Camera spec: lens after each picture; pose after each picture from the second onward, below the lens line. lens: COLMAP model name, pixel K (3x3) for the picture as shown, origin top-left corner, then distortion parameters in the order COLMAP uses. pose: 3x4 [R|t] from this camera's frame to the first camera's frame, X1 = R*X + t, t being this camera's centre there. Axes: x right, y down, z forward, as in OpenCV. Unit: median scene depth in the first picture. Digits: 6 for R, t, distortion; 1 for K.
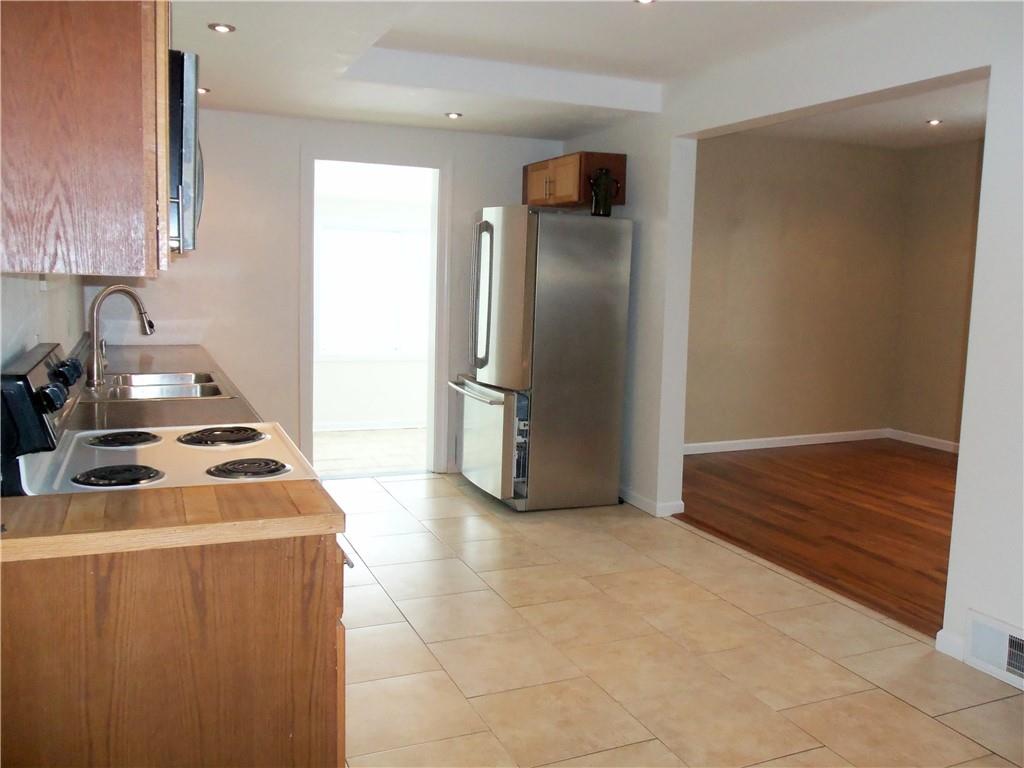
lens RADIAL K [[865.3, 0, 512.0], [0, 865.3, 384.0], [0, 0, 1]] dist [-0.033183, 0.059989]
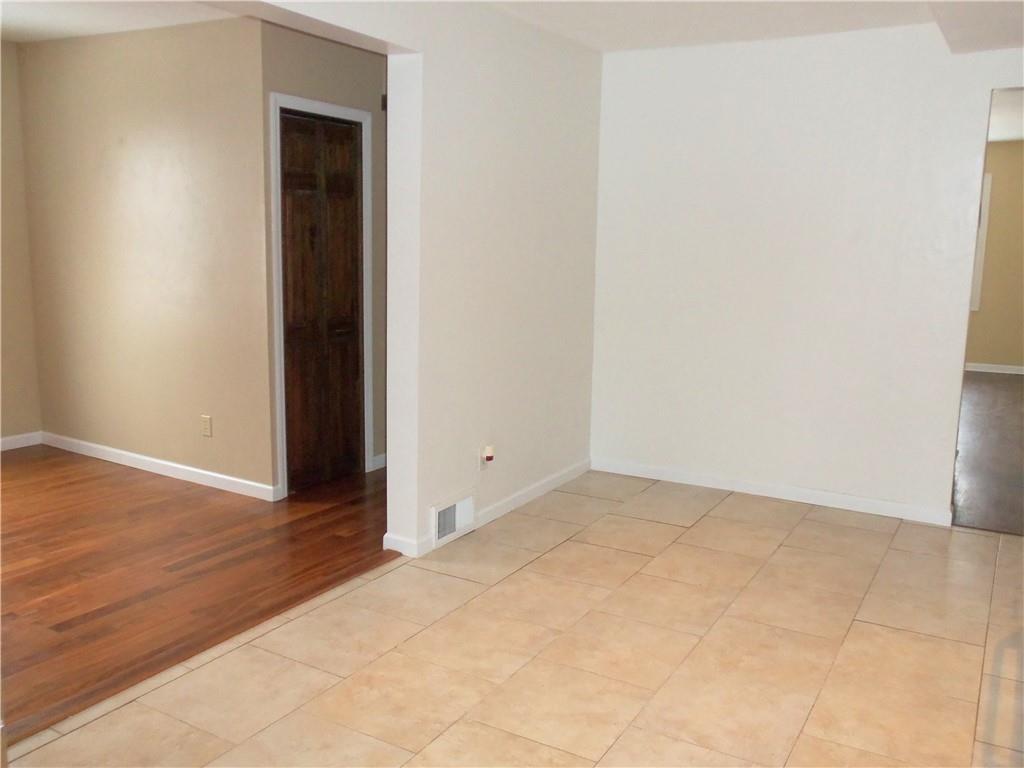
lens RADIAL K [[861.9, 0, 529.4], [0, 861.9, 381.8], [0, 0, 1]] dist [-0.055030, 0.013154]
pose [[-0.599696, -0.160598, 0.783947, -0.461121], [0.072548, 0.964709, 0.253125, -0.201446], [-0.796933, 0.208672, -0.566881, 1.446183]]
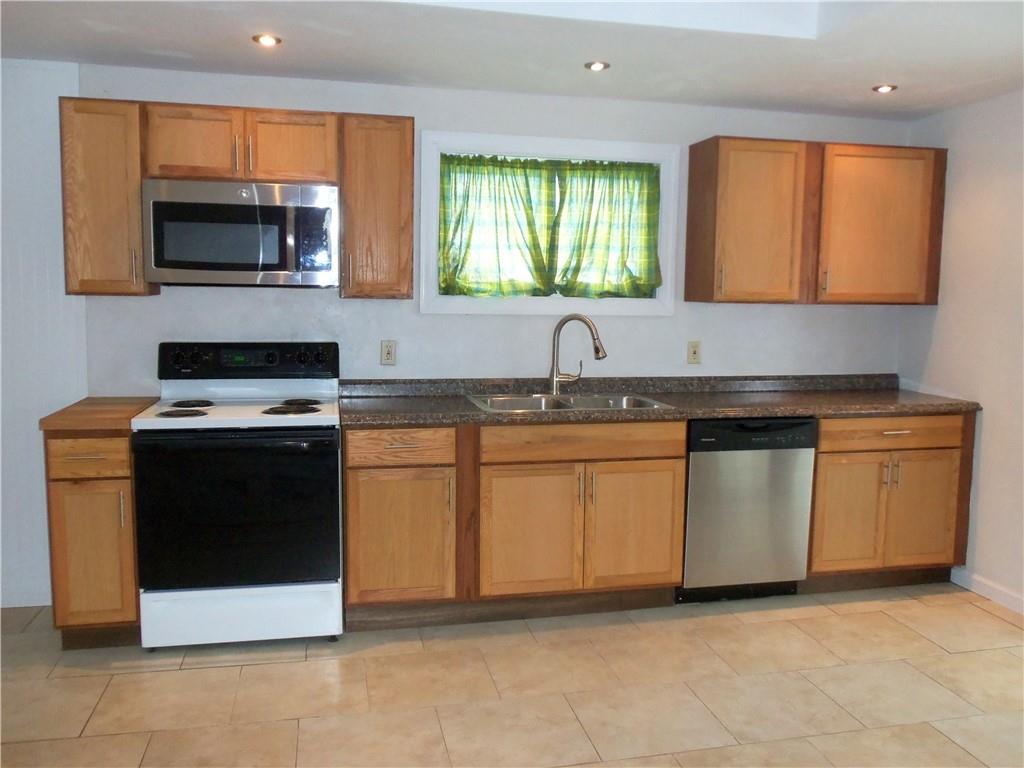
lens RADIAL K [[865.3, 0, 512.0], [0, 865.3, 384.0], [0, 0, 1]] dist [-0.033183, 0.059989]
pose [[-0.199226, 0.074295, -0.977133, 0.706853], [-0.137645, 0.985115, 0.102966, -0.128338], [0.970239, 0.155011, -0.186035, 1.146913]]
